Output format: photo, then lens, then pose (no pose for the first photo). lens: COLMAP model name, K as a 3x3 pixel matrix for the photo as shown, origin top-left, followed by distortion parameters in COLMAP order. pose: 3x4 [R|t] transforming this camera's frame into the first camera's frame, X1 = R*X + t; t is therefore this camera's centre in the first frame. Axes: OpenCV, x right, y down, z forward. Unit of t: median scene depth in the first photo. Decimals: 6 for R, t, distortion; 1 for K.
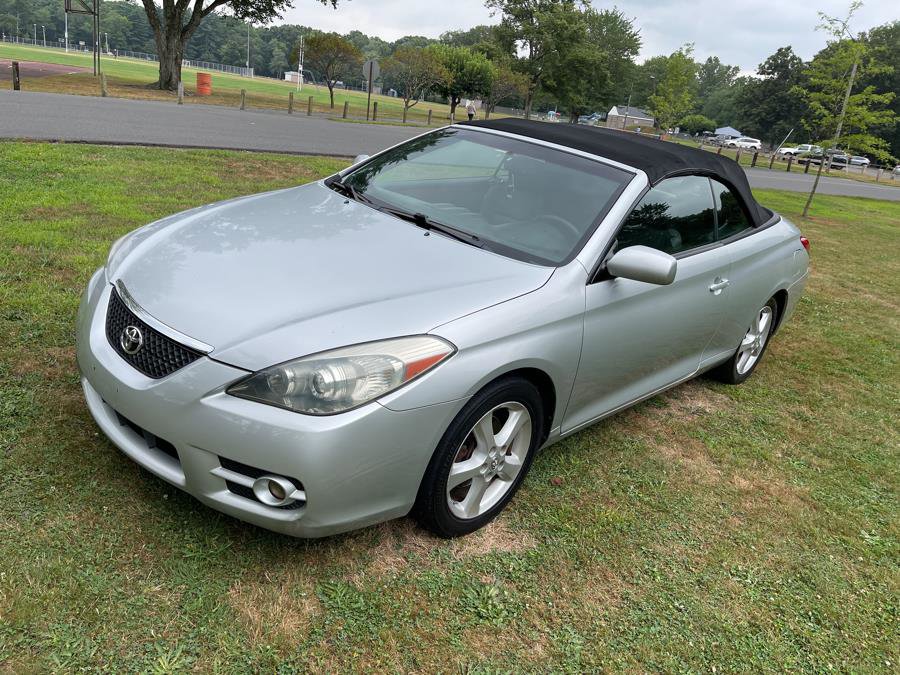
lens RADIAL K [[679.6, 0, 443.2], [0, 679.6, 337.9], [0, 0, 1]] dist [0.081443, -0.112595]
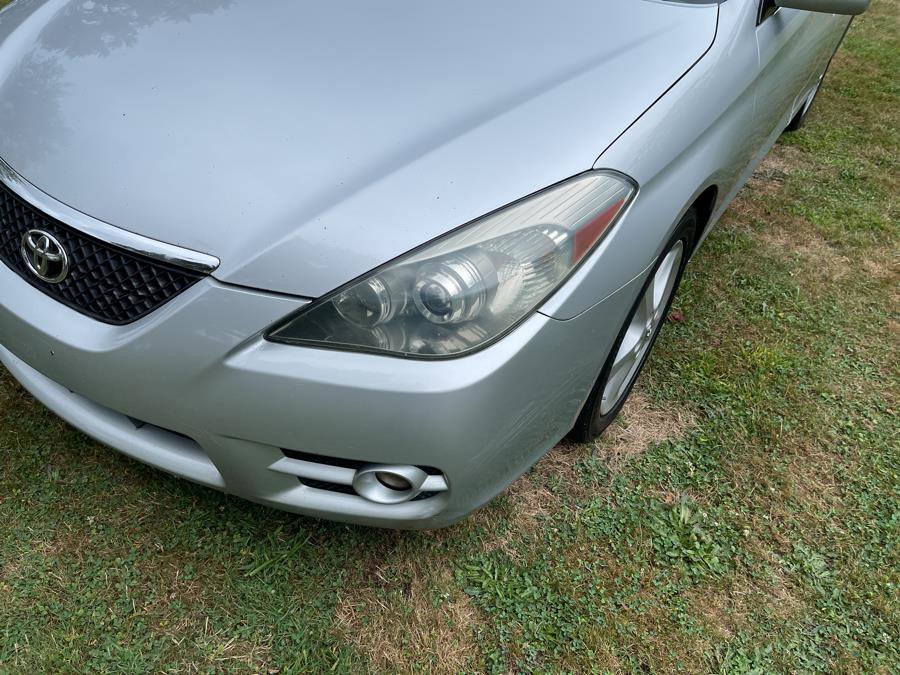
lens RADIAL K [[679.6, 0, 441.6], [0, 679.6, 335.7], [0, 0, 1]] dist [0.081443, -0.112595]
pose [[0.980010, -0.175464, 0.093771, -0.161784], [0.133609, 0.929685, 0.343270, -0.064243], [-0.147409, -0.323879, 0.934544, 0.329583]]
